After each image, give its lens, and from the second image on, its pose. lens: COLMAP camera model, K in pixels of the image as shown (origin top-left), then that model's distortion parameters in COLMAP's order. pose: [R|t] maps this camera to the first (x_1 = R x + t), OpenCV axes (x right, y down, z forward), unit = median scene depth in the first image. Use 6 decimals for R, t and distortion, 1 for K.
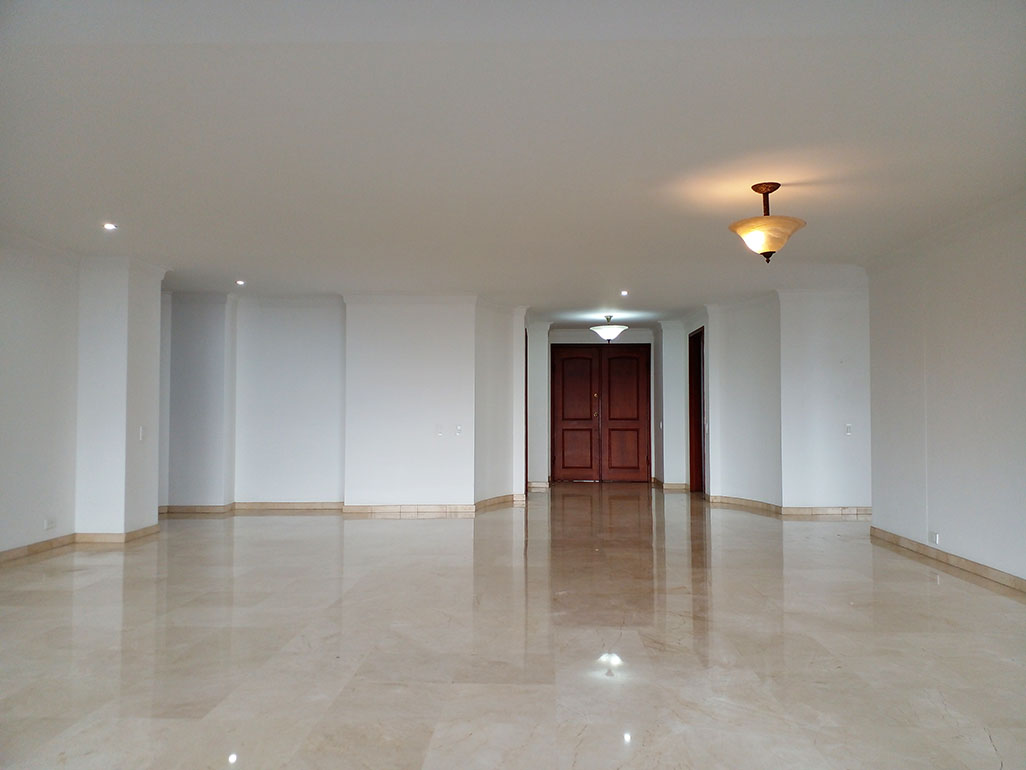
lens RADIAL K [[815.7, 0, 512.0], [0, 815.7, 388.5], [0, 0, 1]] dist [0.107890, -0.185254]
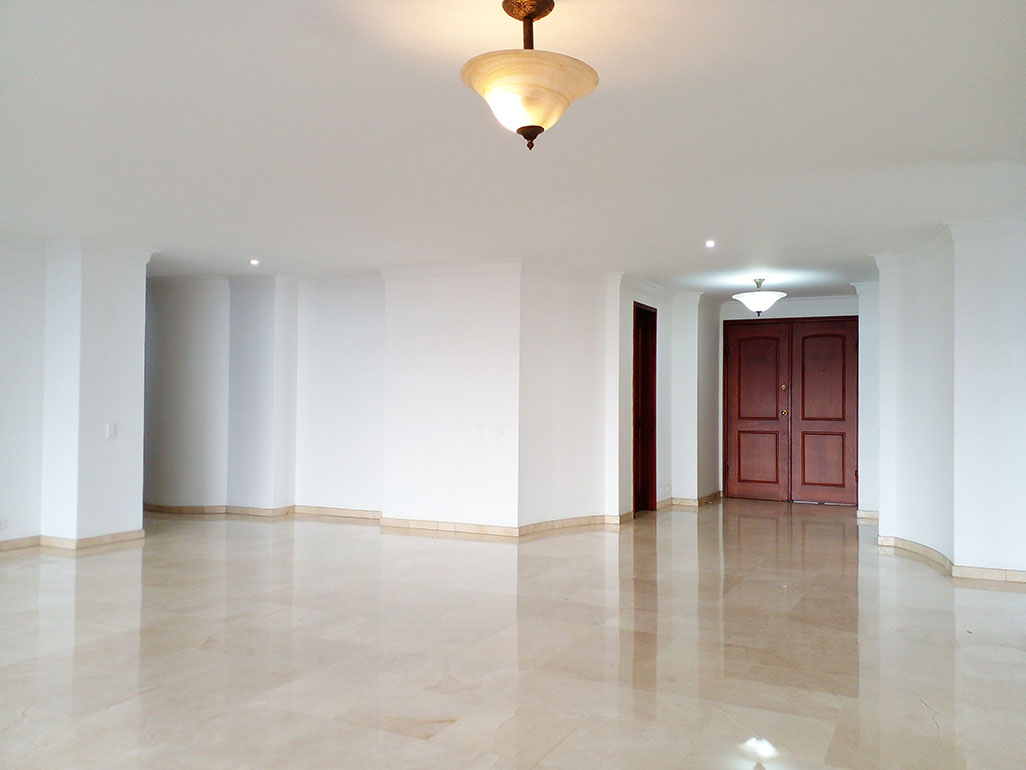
lens RADIAL K [[831.6, 0, 513.0], [0, 831.6, 385.0], [0, 0, 1]] dist [0.058850, -0.003972]
pose [[0.906904, -0.003477, -0.421324, 0.234232], [0.006182, 0.999968, 0.005055, 0.001131], [0.421293, -0.007189, 0.906896, 0.224604]]
